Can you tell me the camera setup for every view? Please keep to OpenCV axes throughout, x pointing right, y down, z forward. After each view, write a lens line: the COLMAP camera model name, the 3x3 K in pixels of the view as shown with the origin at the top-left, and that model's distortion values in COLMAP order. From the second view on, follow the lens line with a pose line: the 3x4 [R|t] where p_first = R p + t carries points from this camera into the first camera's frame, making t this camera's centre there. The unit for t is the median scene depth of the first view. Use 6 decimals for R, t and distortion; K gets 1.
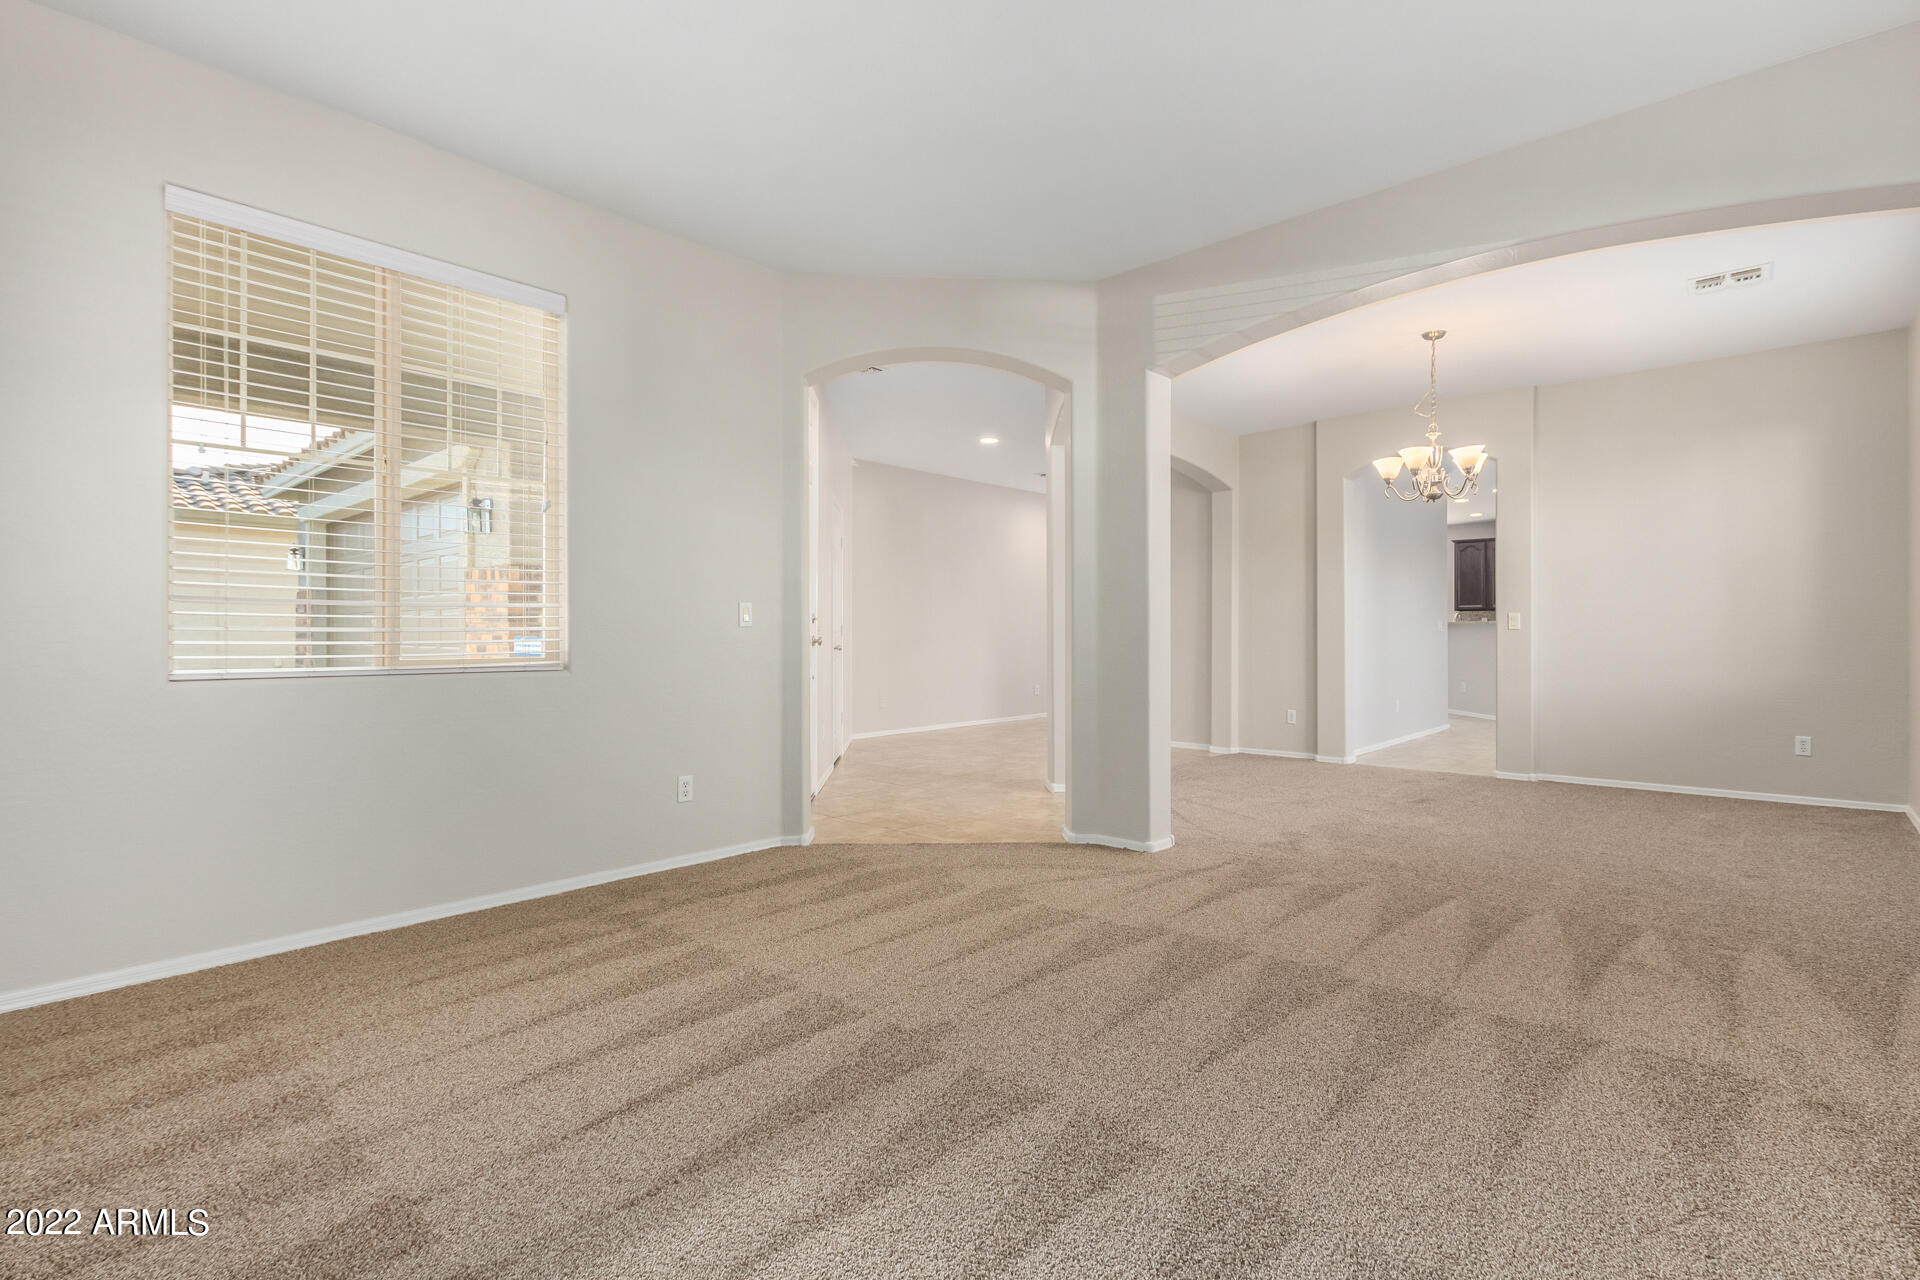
lens RADIAL K [[884.3, 0, 965.5], [0, 884.3, 636.4], [0, 0, 1]] dist [0.002666, -0.001293]
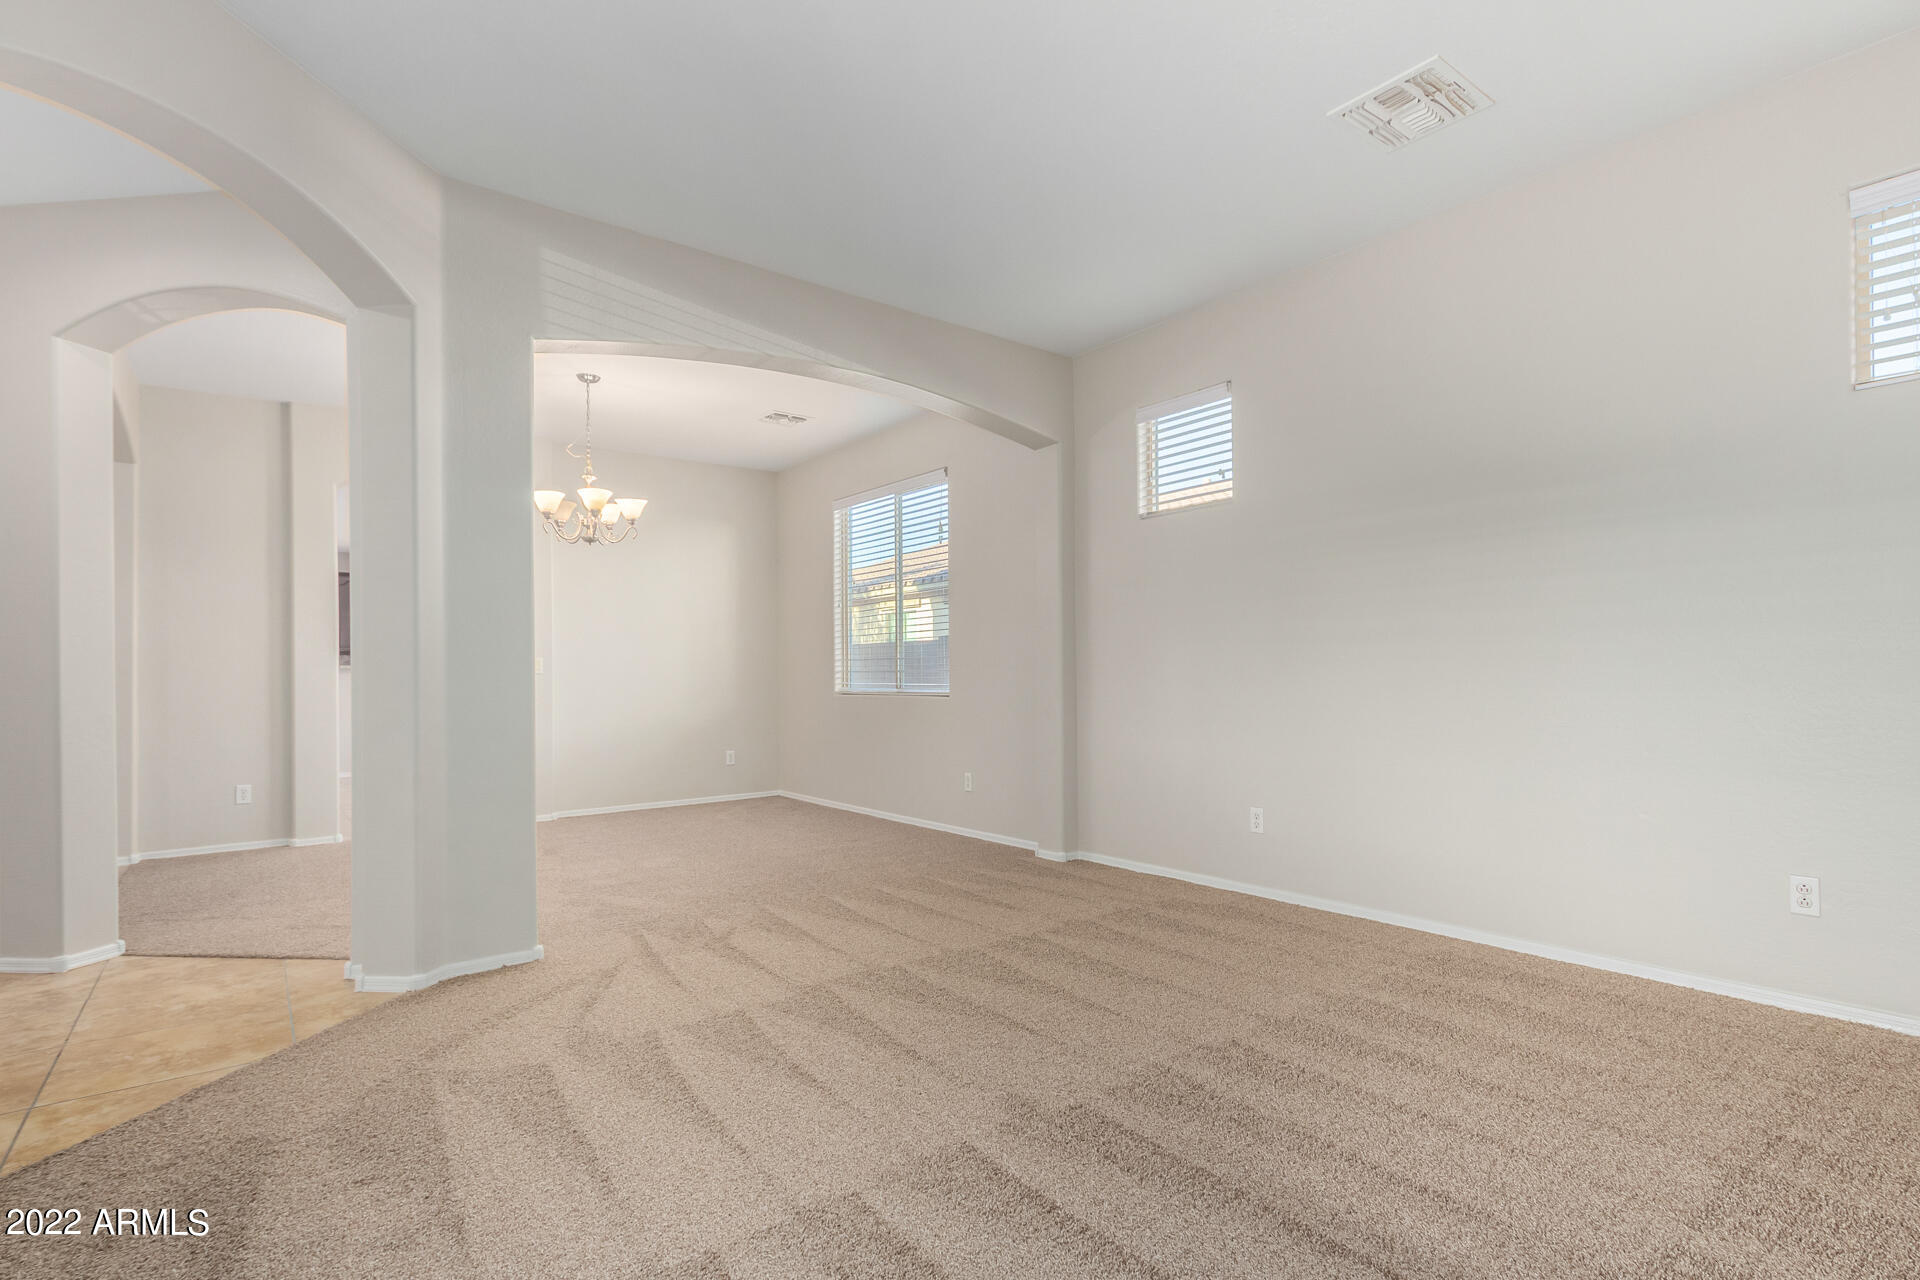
lens RADIAL K [[961.3, 0, 967.0], [0, 961.3, 655.7], [0, 0, 1]] dist [0.017656, -0.000026]
pose [[0.155102, 0.019471, 0.987707, -0.630868], [0.011291, 0.999706, -0.021480, 0.002034], [-0.987834, 0.014484, 0.154837, 0.547880]]
